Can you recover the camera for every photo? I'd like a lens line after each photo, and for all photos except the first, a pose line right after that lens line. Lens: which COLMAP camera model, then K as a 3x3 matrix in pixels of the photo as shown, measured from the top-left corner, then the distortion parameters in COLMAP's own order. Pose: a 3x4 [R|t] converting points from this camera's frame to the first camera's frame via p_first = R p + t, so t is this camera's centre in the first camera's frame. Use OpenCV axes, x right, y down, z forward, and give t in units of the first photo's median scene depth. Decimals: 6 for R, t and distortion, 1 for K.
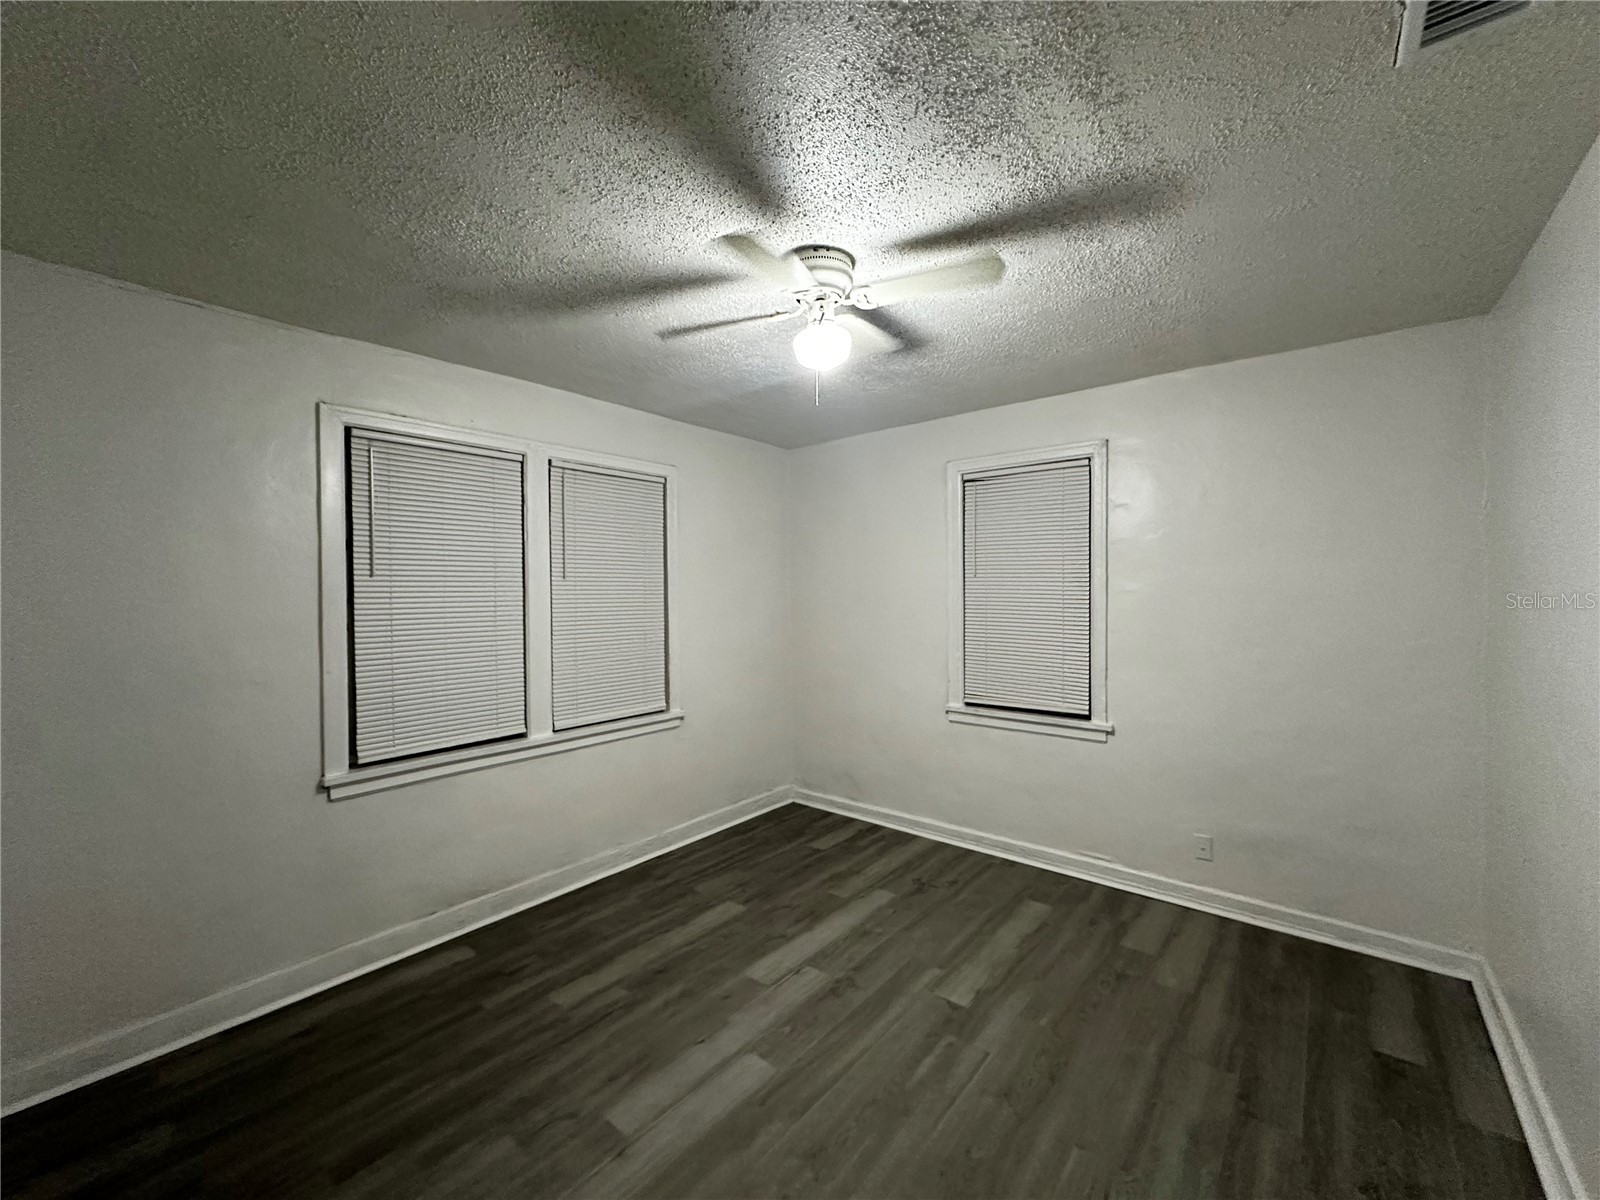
lens RADIAL K [[643.9, 0, 805.8], [0, 643.9, 598.8], [0, 0, 1]] dist [-0.002721, 0.000548]
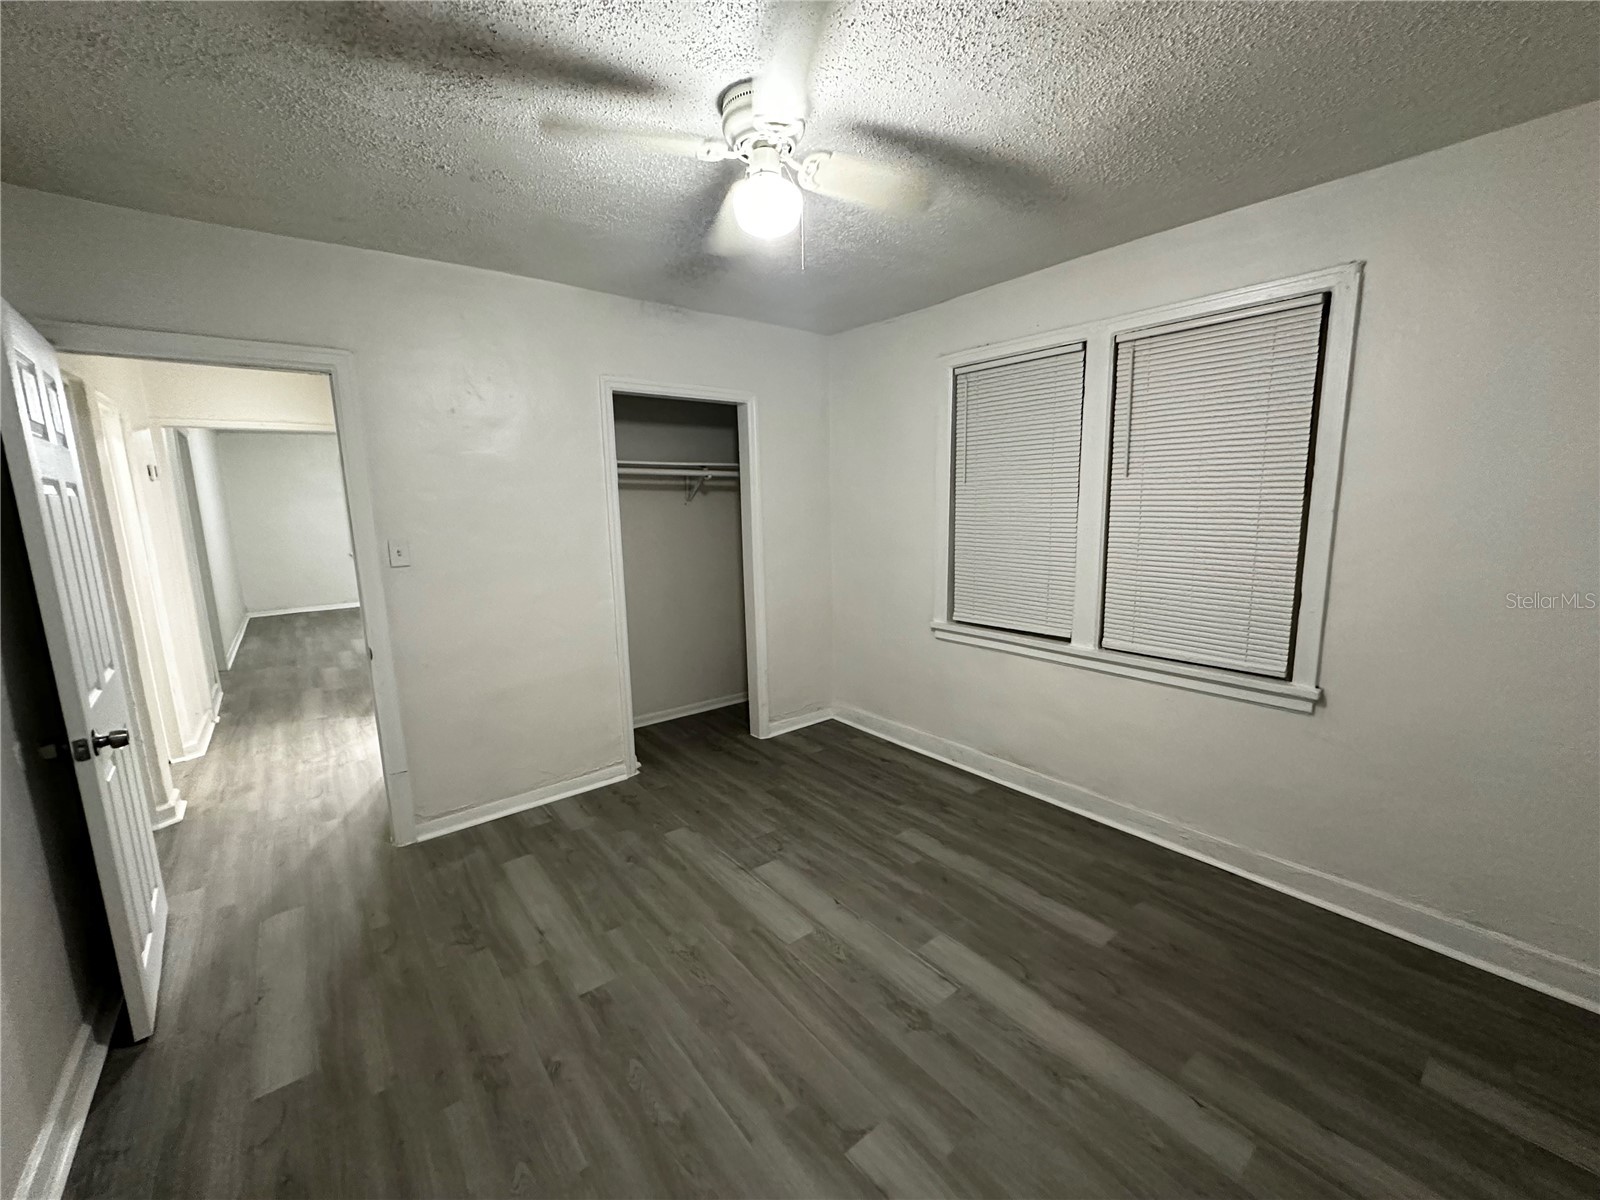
lens RADIAL K [[643.9, 0, 789.5], [0, 643.9, 597.9], [0, 0, 1]] dist [-0.002721, 0.000548]
pose [[-0.225604, 0.162804, -0.960519, 0.720533], [0.008953, 0.986243, 0.165062, -0.021814], [0.974178, 0.028639, -0.223958, 0.973928]]
